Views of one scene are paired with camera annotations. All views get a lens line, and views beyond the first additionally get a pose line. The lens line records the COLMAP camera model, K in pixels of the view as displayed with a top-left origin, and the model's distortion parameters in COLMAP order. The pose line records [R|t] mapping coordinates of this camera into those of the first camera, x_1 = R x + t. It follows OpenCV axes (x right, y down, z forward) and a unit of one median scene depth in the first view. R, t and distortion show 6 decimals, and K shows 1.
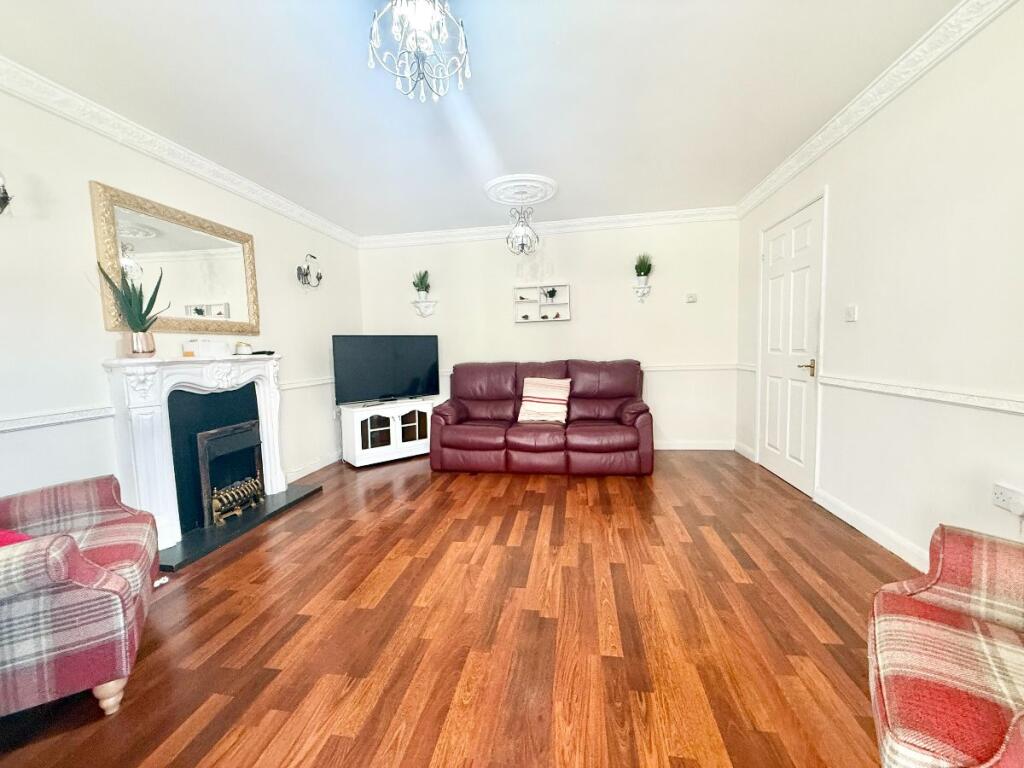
lens RADIAL K [[409.2, 0, 509.9], [0, 409.2, 381.6], [0, 0, 1]] dist [-0.000277, 0.000154]
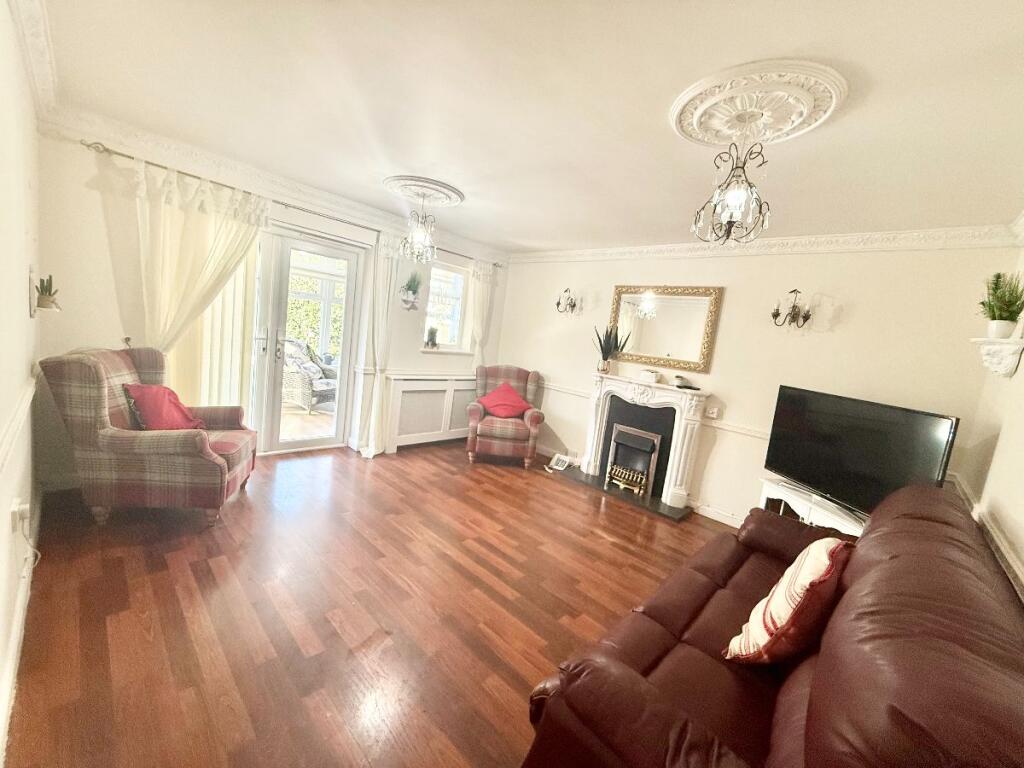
lens RADIAL K [[409.2, 0, 509.2], [0, 409.2, 383.3], [0, 0, 1]] dist [-0.000277, 0.000154]
pose [[-0.562439, 0.057702, -0.824823, 0.773697], [-0.177640, 0.965835, 0.188698, -0.248118], [0.807531, 0.252652, -0.532973, 1.407607]]
